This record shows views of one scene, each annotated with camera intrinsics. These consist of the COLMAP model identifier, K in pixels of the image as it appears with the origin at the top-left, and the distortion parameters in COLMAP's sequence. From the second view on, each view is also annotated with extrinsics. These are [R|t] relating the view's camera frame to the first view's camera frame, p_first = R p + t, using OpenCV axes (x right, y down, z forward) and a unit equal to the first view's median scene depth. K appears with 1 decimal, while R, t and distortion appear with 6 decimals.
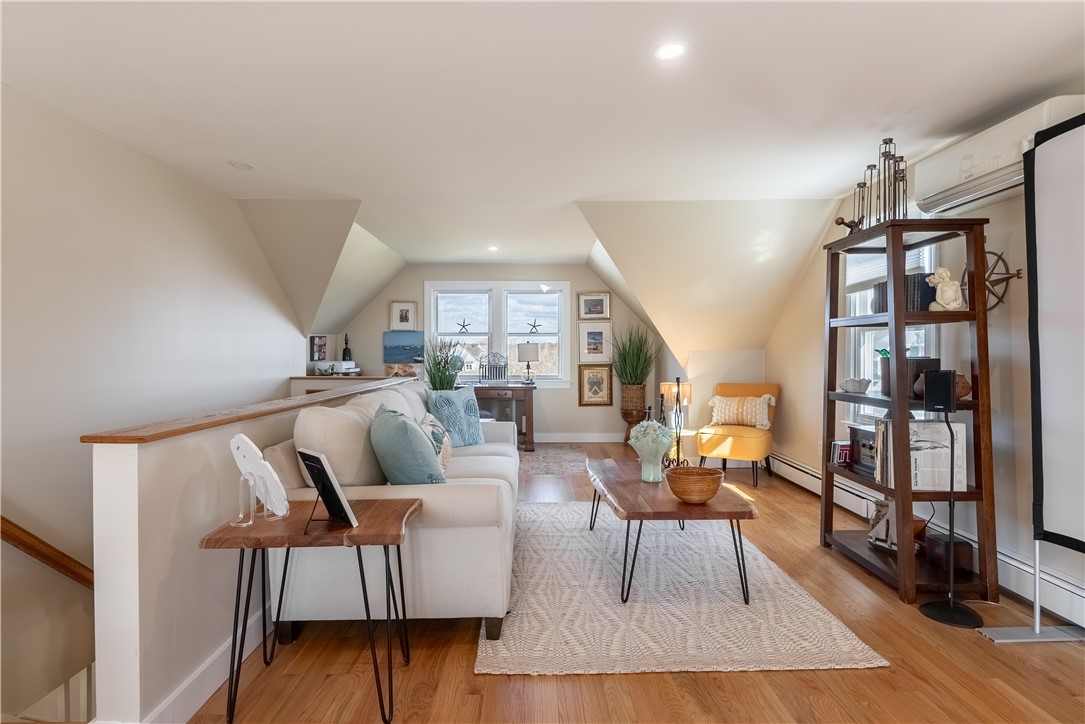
lens RADIAL K [[566.4, 0, 544.5], [0, 566.4, 364.7], [0, 0, 1]] dist [-0.003786, 0.000068]
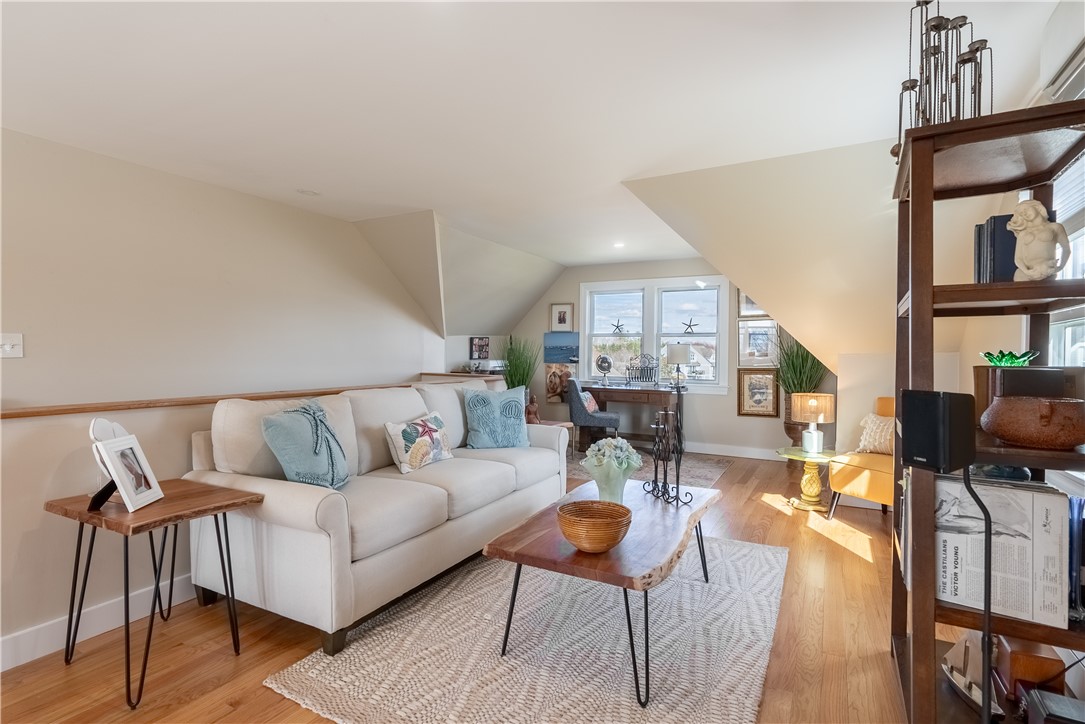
lens RADIAL K [[536.9, 0, 542.5], [0, 536.9, 362.0], [0, 0, 1]] dist [-0.004345, -0.000478]
pose [[0.871636, 0.018358, -0.489810, 0.208229], [-0.021461, 0.999769, -0.000720, -0.003213], [0.489683, 0.011139, 0.871829, 0.124664]]
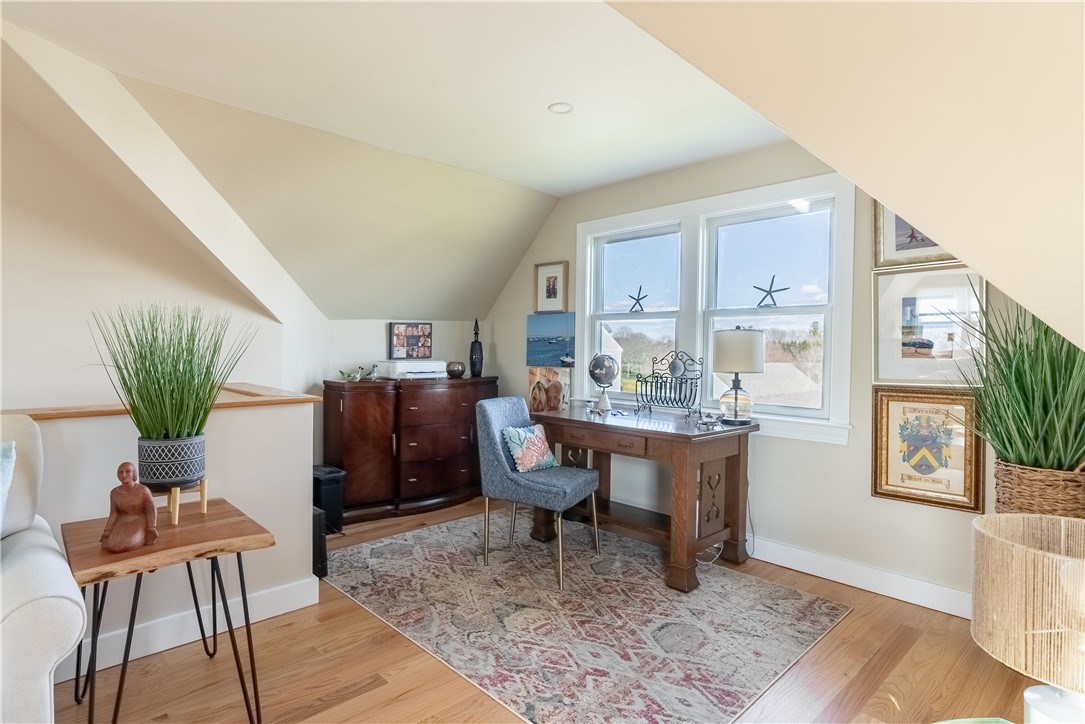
lens RADIAL K [[566.4, 0, 544.5], [0, 566.4, 364.7], [0, 0, 1]] dist [-0.003786, 0.000068]
pose [[0.684771, 0.031599, -0.728073, 0.187816], [-0.028888, 0.999451, 0.016208, -0.014563], [0.728185, 0.009934, 0.685308, 0.593153]]
